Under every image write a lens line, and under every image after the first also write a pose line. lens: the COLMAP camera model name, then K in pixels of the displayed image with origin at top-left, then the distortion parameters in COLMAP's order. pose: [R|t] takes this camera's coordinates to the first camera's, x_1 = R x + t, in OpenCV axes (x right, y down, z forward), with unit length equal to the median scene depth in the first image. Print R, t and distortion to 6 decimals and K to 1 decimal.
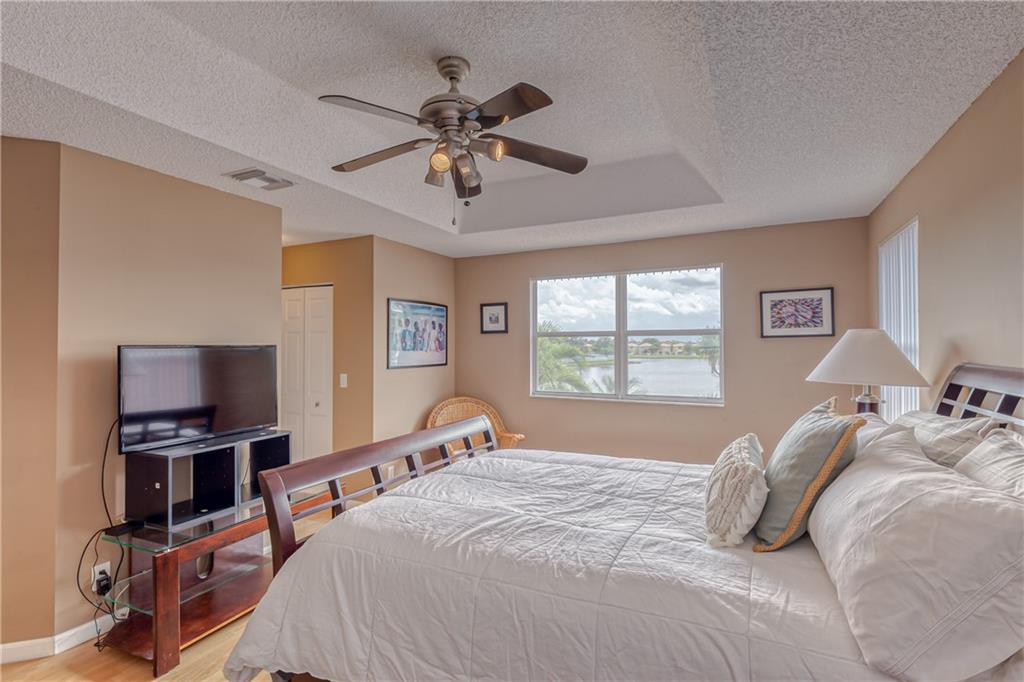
lens RADIAL K [[490.8, 0, 512.0], [0, 490.8, 341.0], [0, 0, 1]] dist [-0.000067, -0.000117]
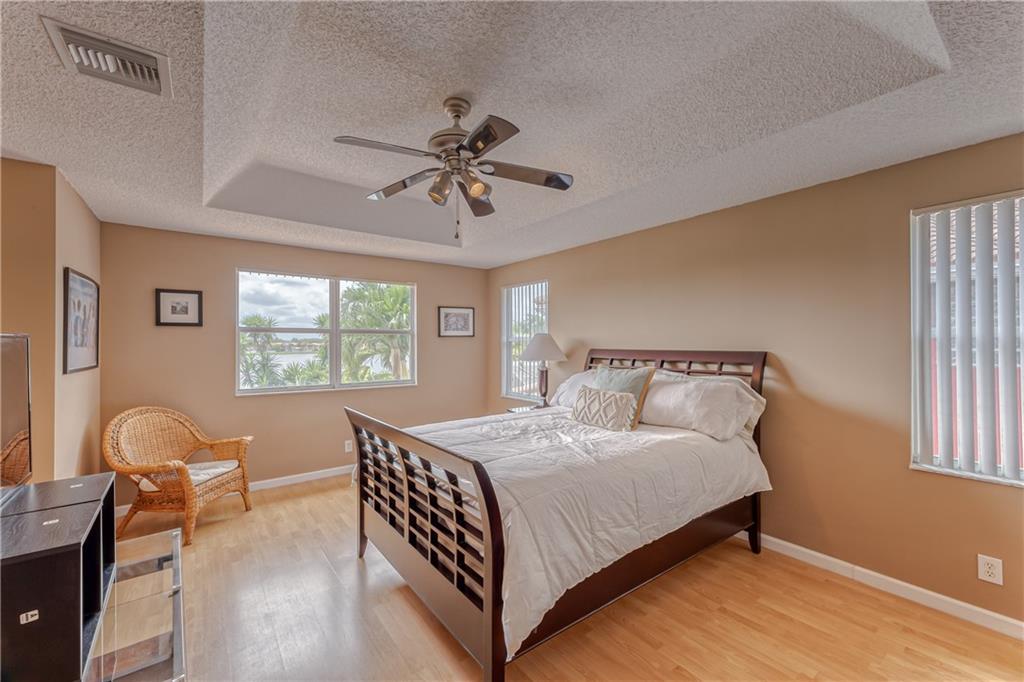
lens RADIAL K [[414.1, 0, 512.0], [0, 414.1, 341.0], [0, 0, 1]] dist [-0.000411, 0.000008]
pose [[0.448414, 0.008804, 0.893783, -0.528248], [-0.008135, 0.999950, -0.005769, 0.011553], [-0.893789, -0.004685, 0.448463, 0.233564]]
